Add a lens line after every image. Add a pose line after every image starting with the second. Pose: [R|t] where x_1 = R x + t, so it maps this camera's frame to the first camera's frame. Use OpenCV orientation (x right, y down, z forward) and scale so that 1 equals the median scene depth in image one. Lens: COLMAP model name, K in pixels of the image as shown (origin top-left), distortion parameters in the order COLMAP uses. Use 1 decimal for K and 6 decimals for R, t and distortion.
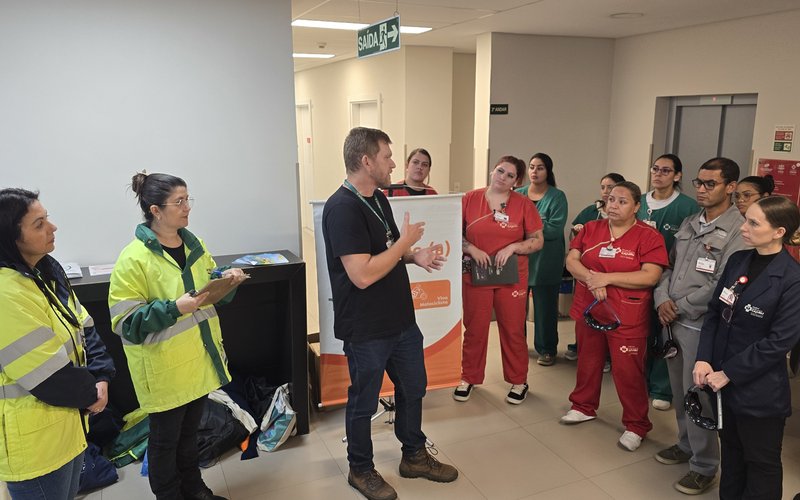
lens RADIAL K [[580.7, 0, 400.0], [0, 580.7, 250.0], [0, 0, 1]] dist [-0.005899, -0.003640]
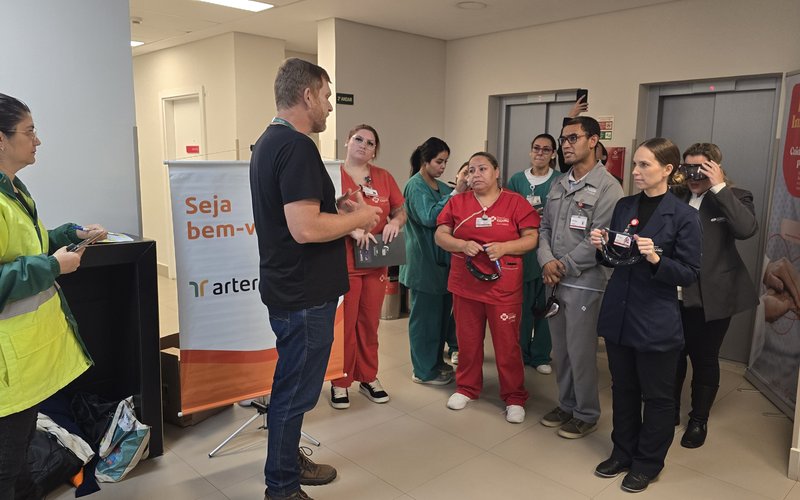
lens RADIAL K [[577.5, 0, 400.0], [0, 577.5, 250.0], [0, 0, 1]] dist [0.023847, 0.001251]
pose [[0.947340, -0.039047, 0.317841, -0.093884], [0.054638, 0.997693, -0.040283, 0.084084], [-0.315535, 0.055528, 0.947288, 0.110564]]
